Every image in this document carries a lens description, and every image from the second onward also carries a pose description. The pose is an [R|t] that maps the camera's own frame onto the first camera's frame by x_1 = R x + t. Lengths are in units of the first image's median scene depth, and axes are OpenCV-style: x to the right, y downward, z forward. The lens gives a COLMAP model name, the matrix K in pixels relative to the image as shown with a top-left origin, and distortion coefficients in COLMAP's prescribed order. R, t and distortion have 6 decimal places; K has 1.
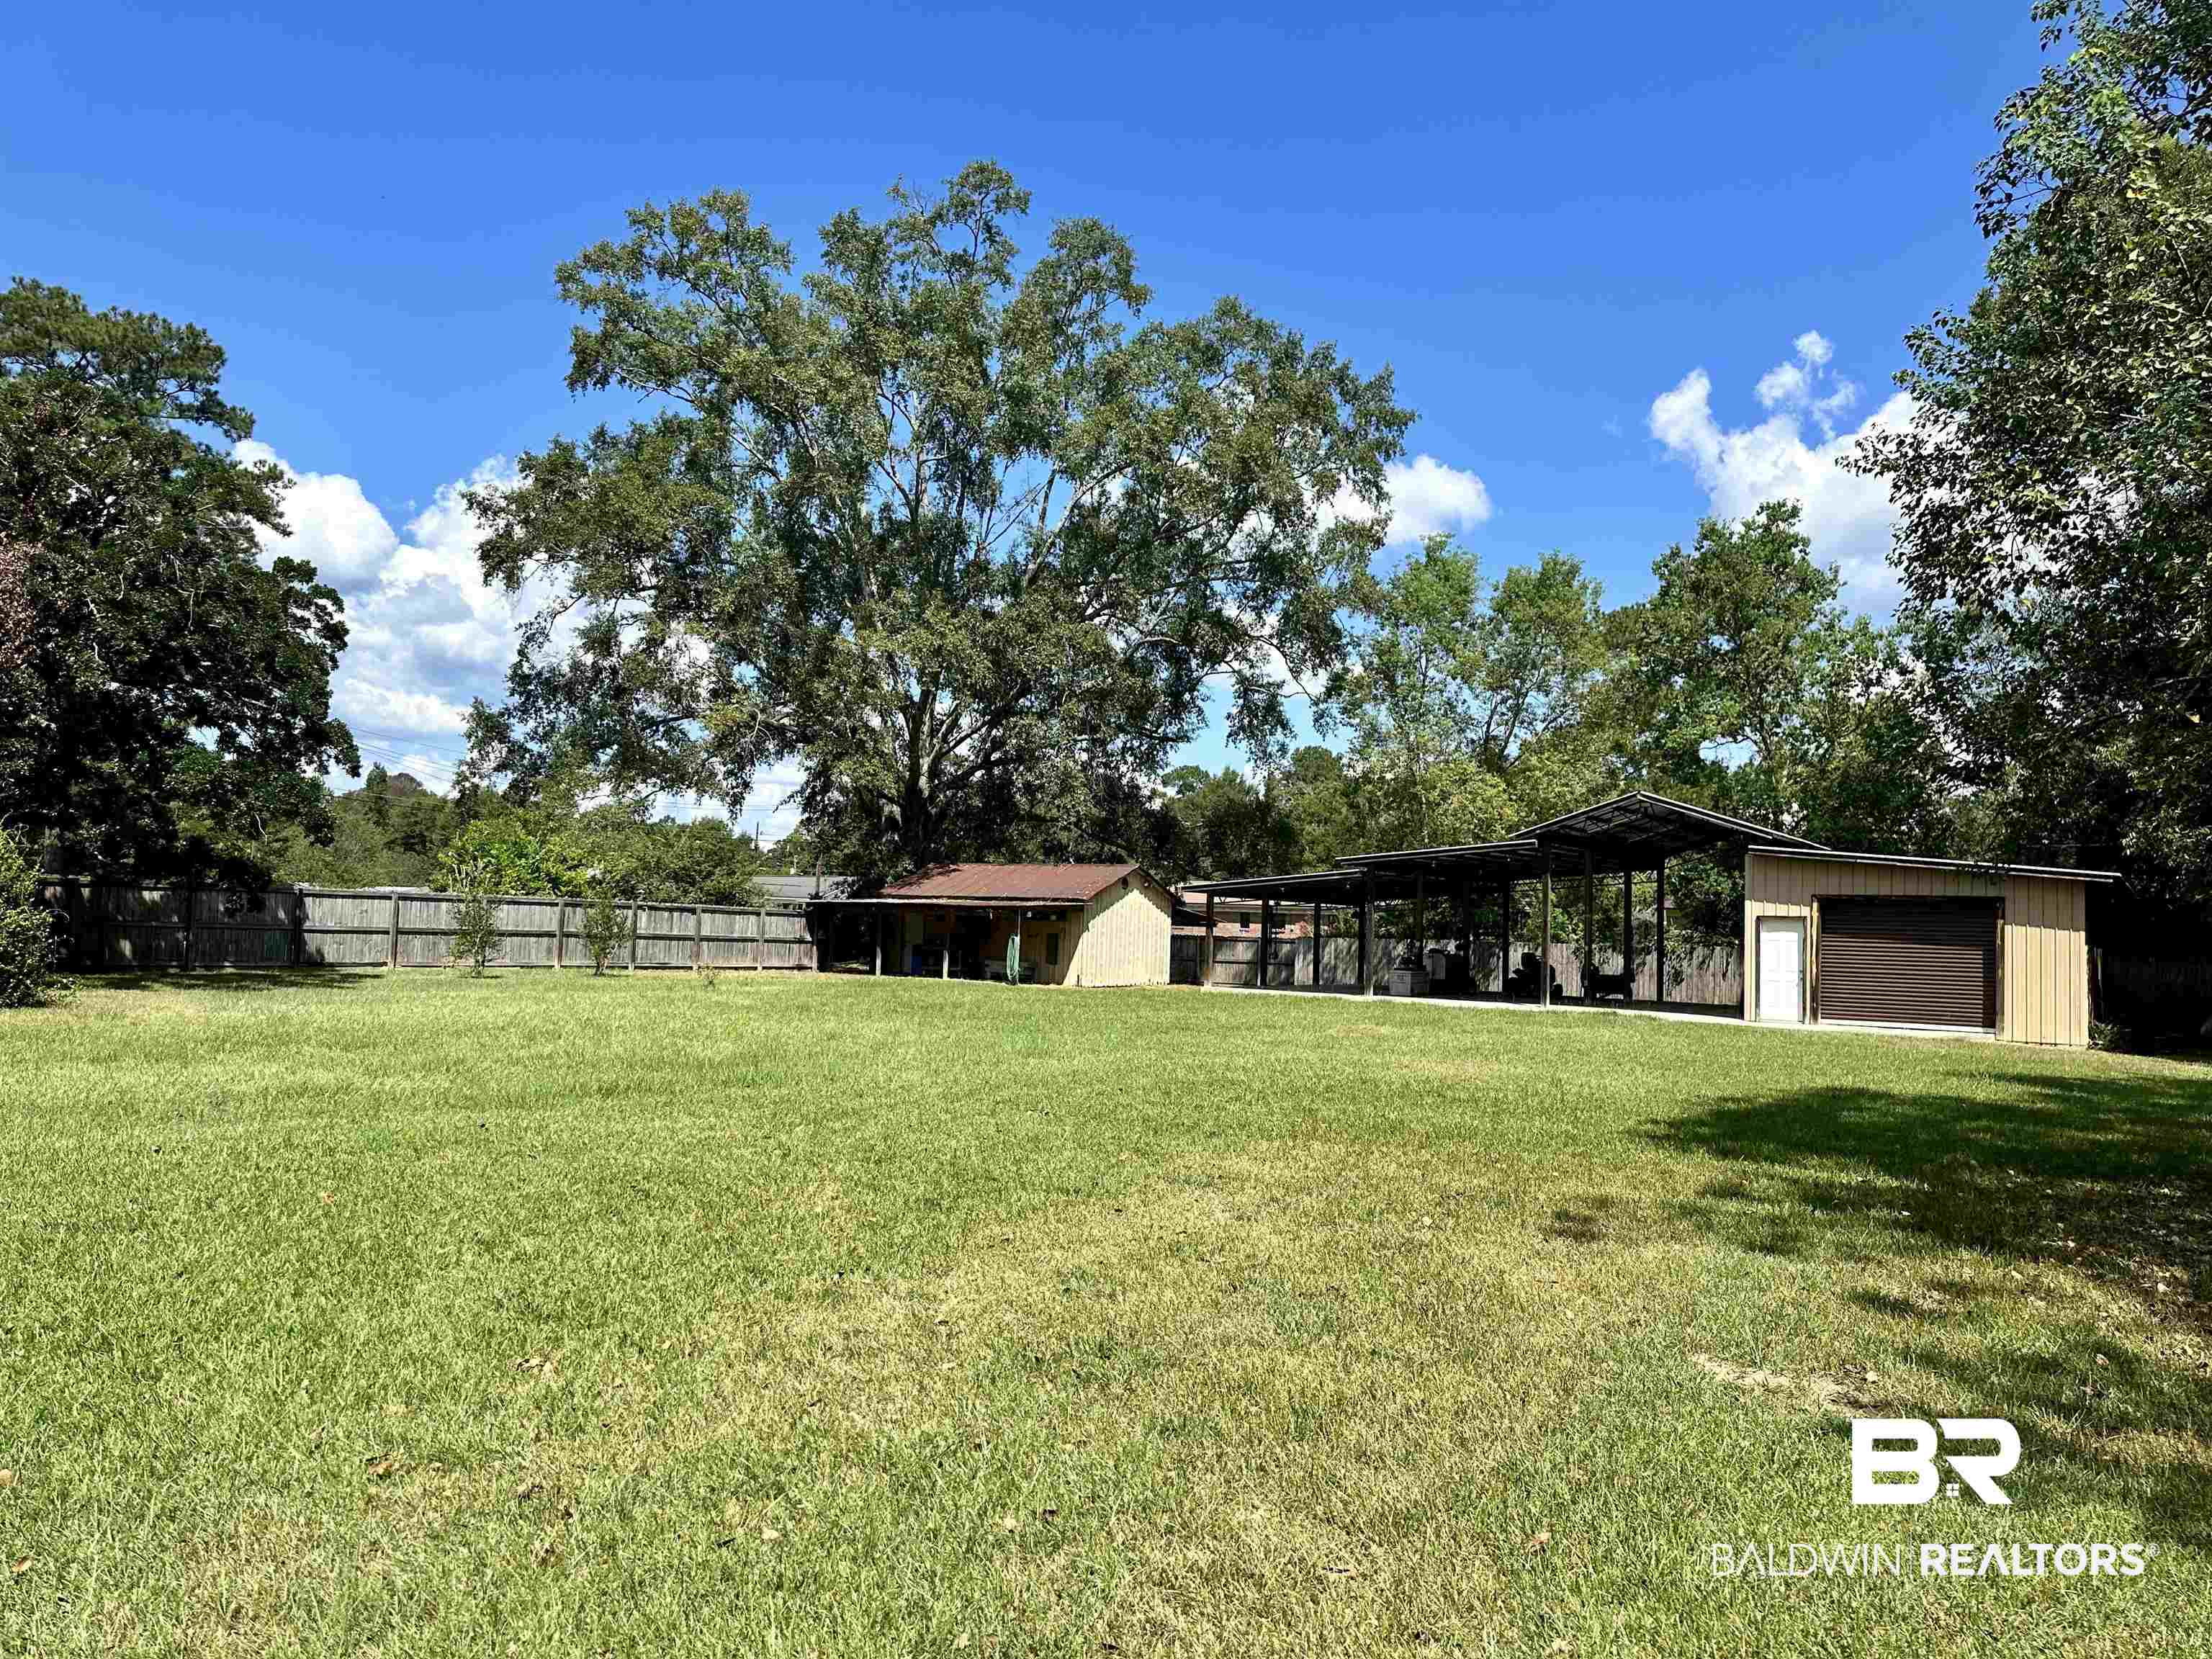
lens RADIAL K [[1552.0, 0, 1106.0], [0, 1552.0, 829.5], [0, 0, 1]] dist [0.076862, -0.001211]
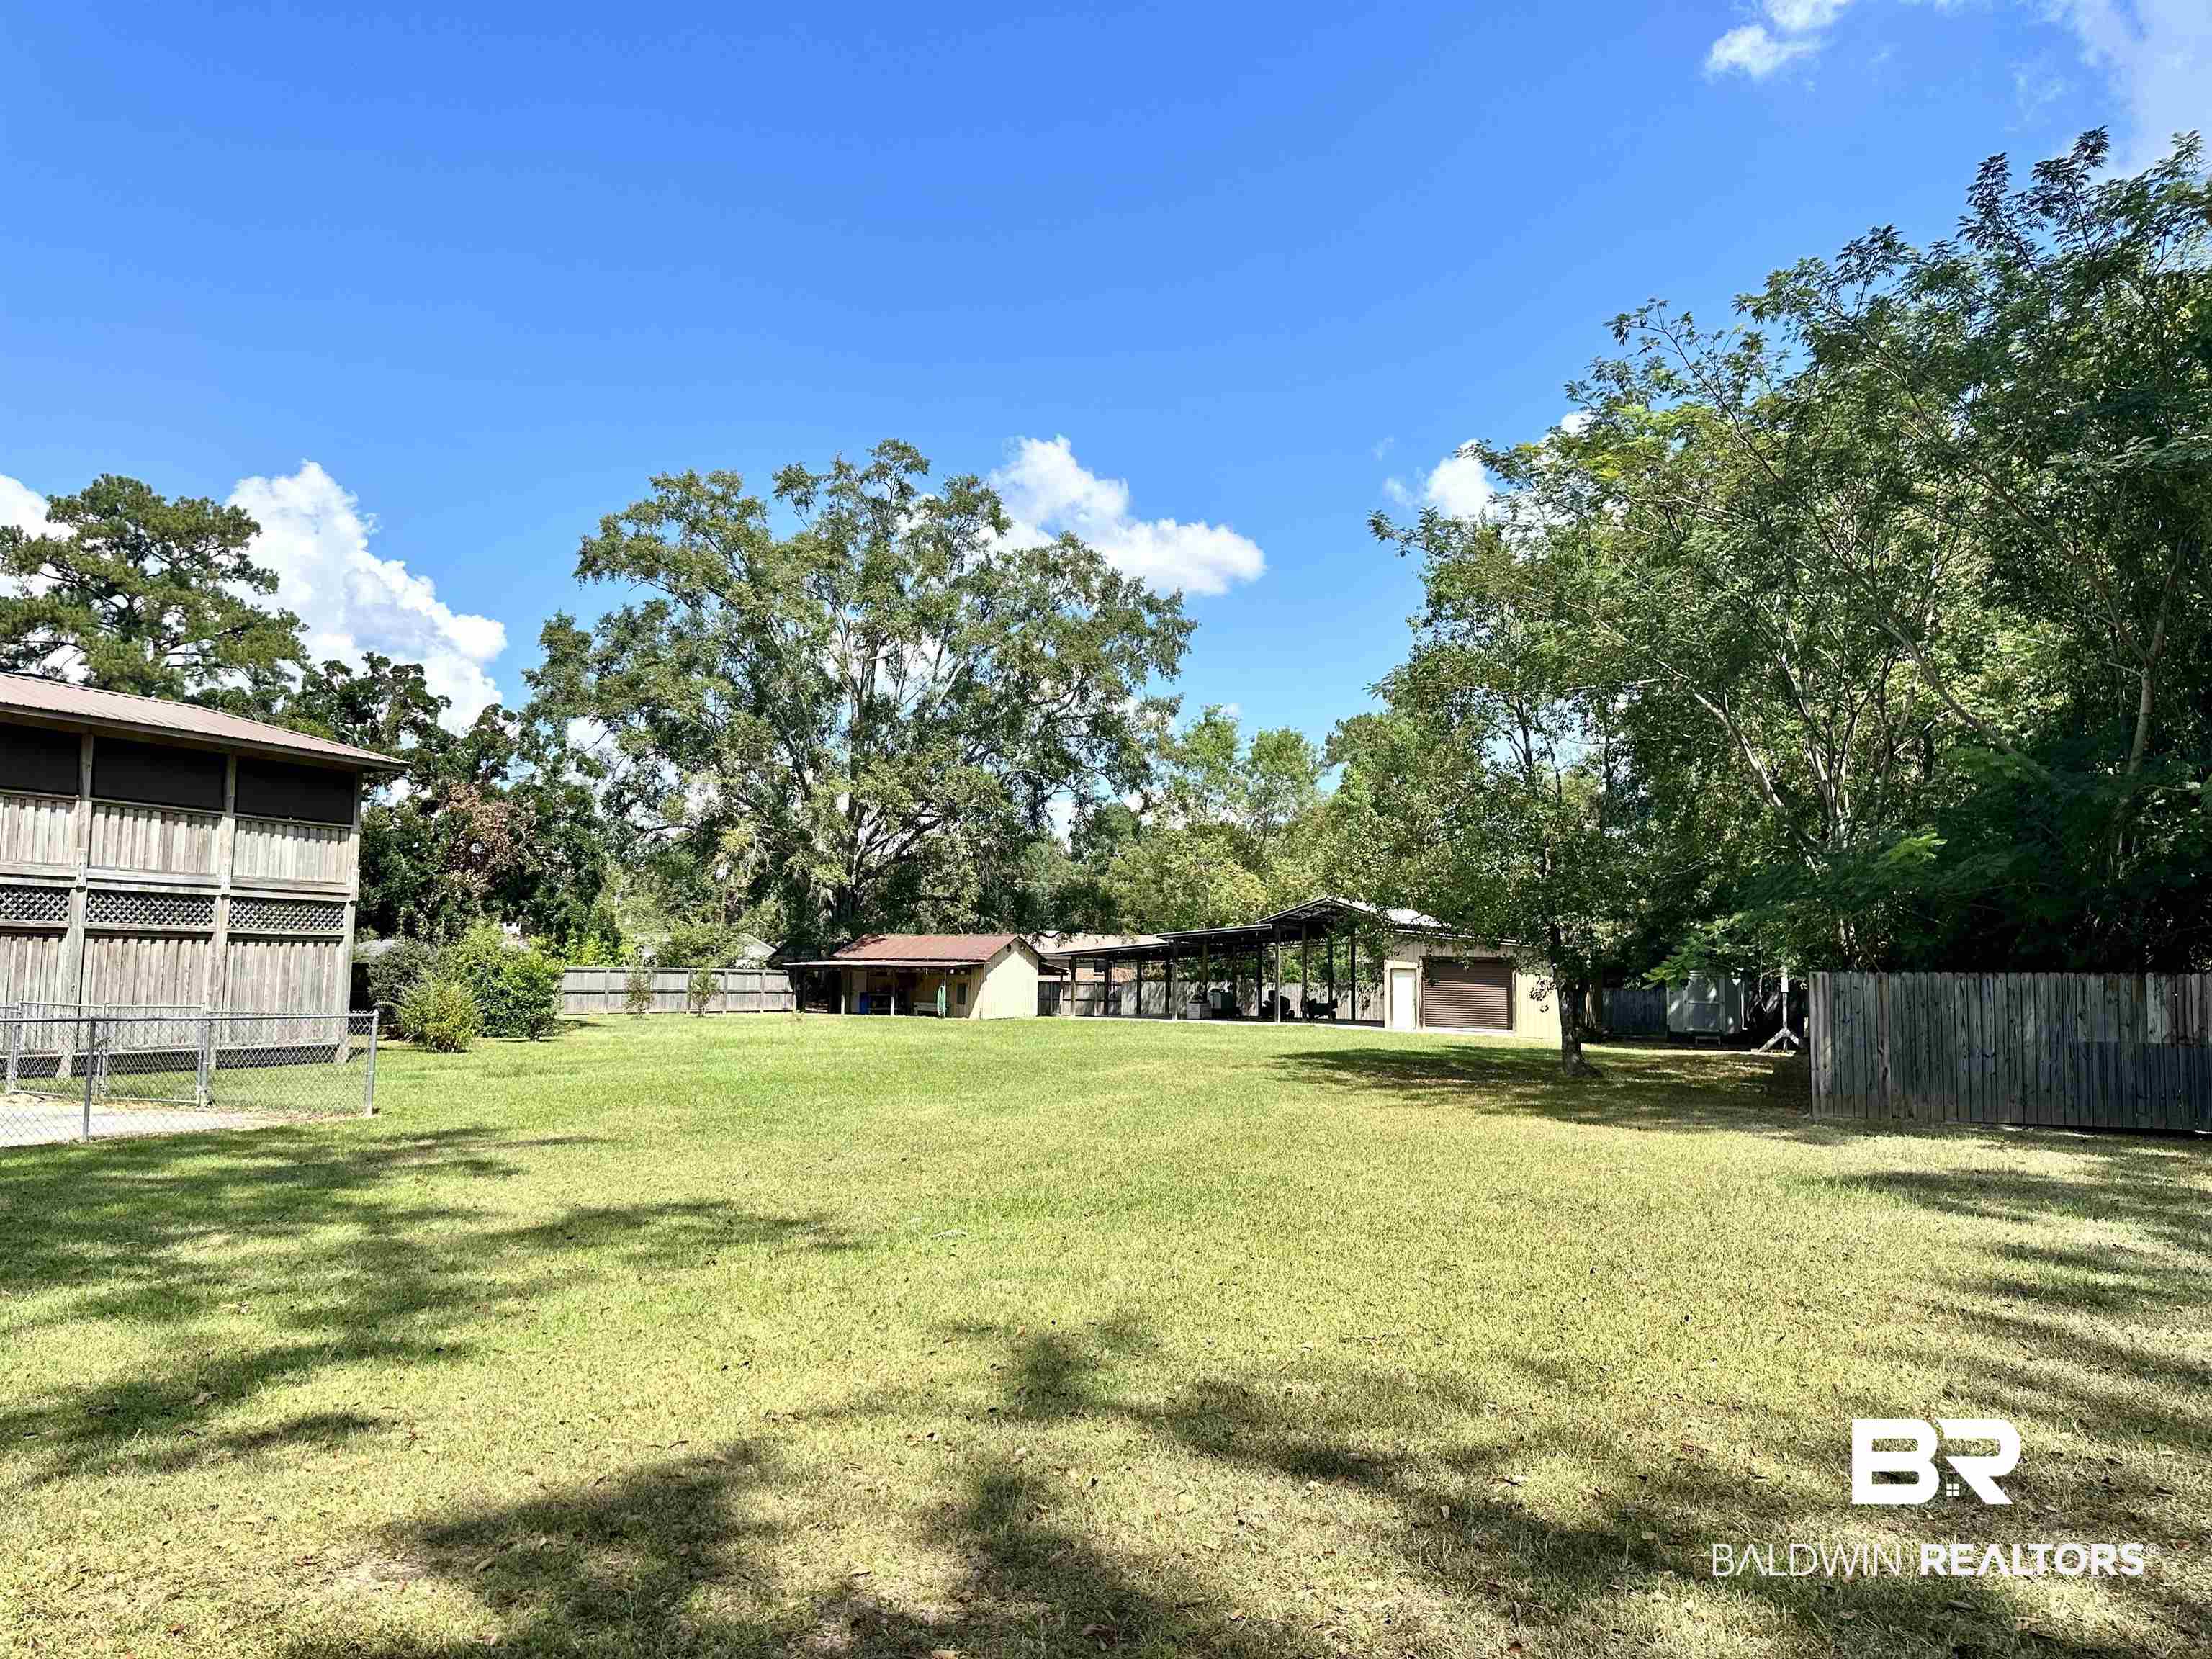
lens RADIAL K [[1464.4, 0, 1106.0], [0, 1464.4, 829.5], [0, 0, 1]] dist [0.034264, -0.004010]
pose [[0.991553, -0.005106, 0.129605, -0.068690], [0.008748, 0.999582, -0.027546, -0.035045], [-0.129411, 0.028447, 0.991183, -0.355530]]
